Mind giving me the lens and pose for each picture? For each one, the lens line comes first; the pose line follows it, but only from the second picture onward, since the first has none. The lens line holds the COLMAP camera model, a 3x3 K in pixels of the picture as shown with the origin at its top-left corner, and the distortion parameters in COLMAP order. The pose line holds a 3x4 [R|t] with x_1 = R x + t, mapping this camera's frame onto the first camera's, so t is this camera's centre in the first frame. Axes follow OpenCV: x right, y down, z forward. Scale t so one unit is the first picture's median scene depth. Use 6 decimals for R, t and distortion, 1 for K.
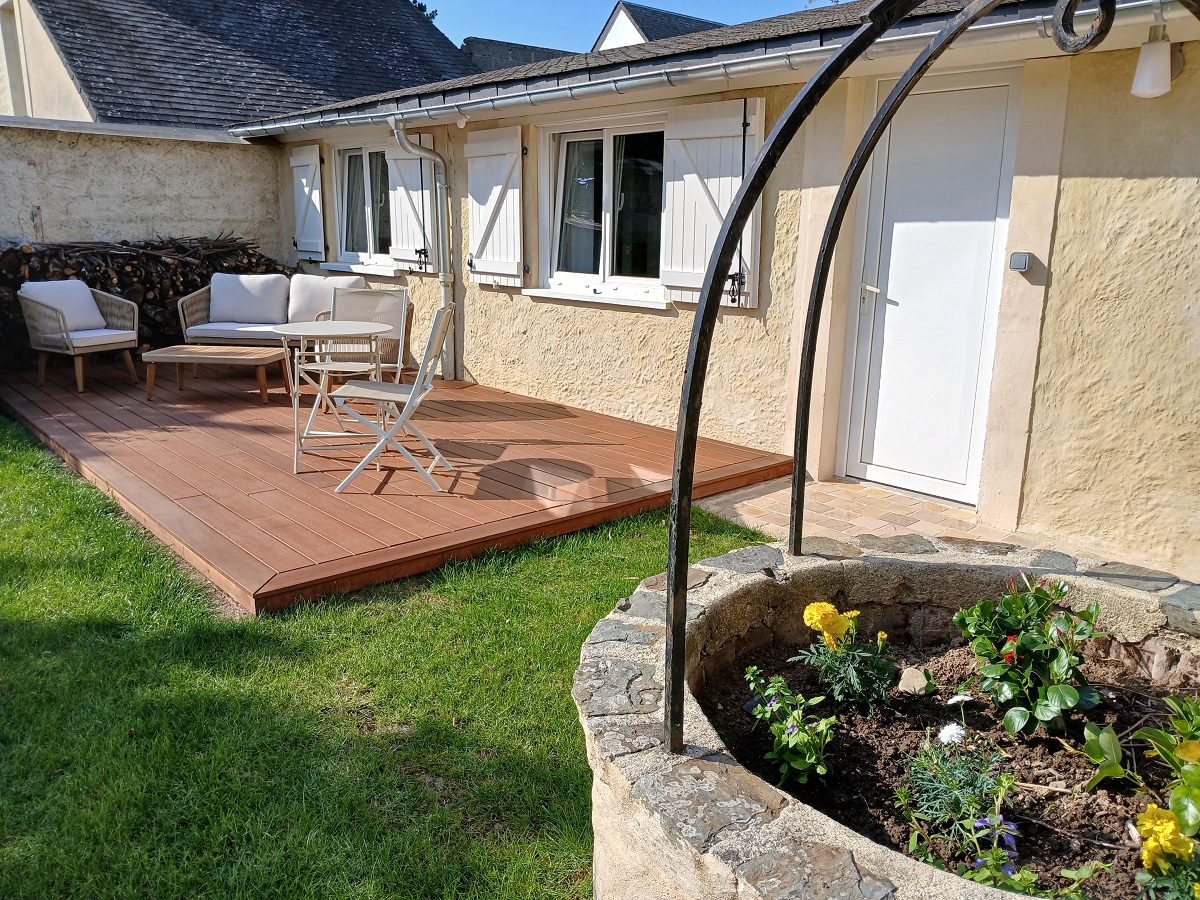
lens RADIAL K [[904.8, 0, 608.9], [0, 904.8, 458.5], [0, 0, 1]] dist [0.056207, -0.127961]
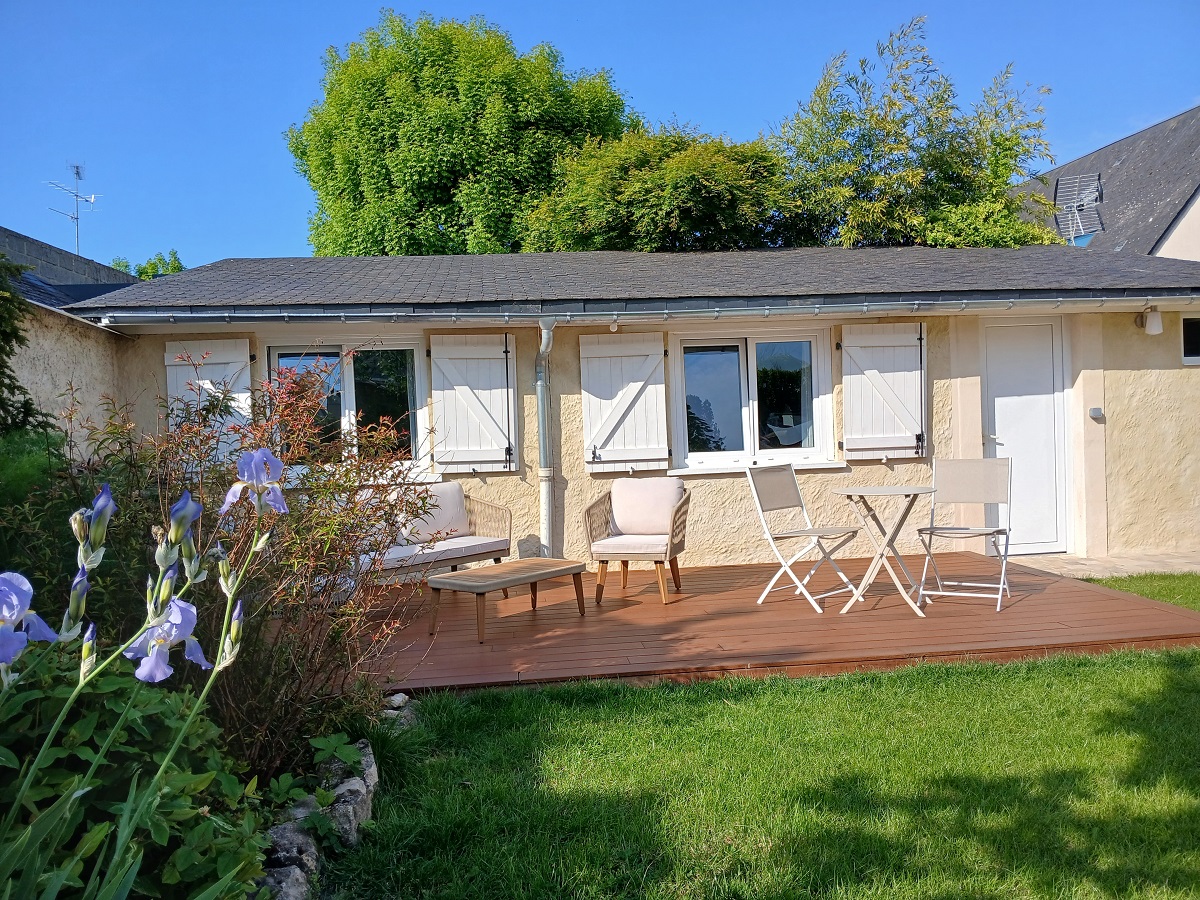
lens RADIAL K [[904.8, 0, 594.8], [0, 904.8, 456.9], [0, 0, 1]] dist [0.056207, -0.127961]
pose [[0.596712, -0.062473, 0.800020, -1.032724], [0.246558, 0.963013, -0.108700, -0.105974], [-0.763639, 0.262114, 0.590044, 0.415018]]
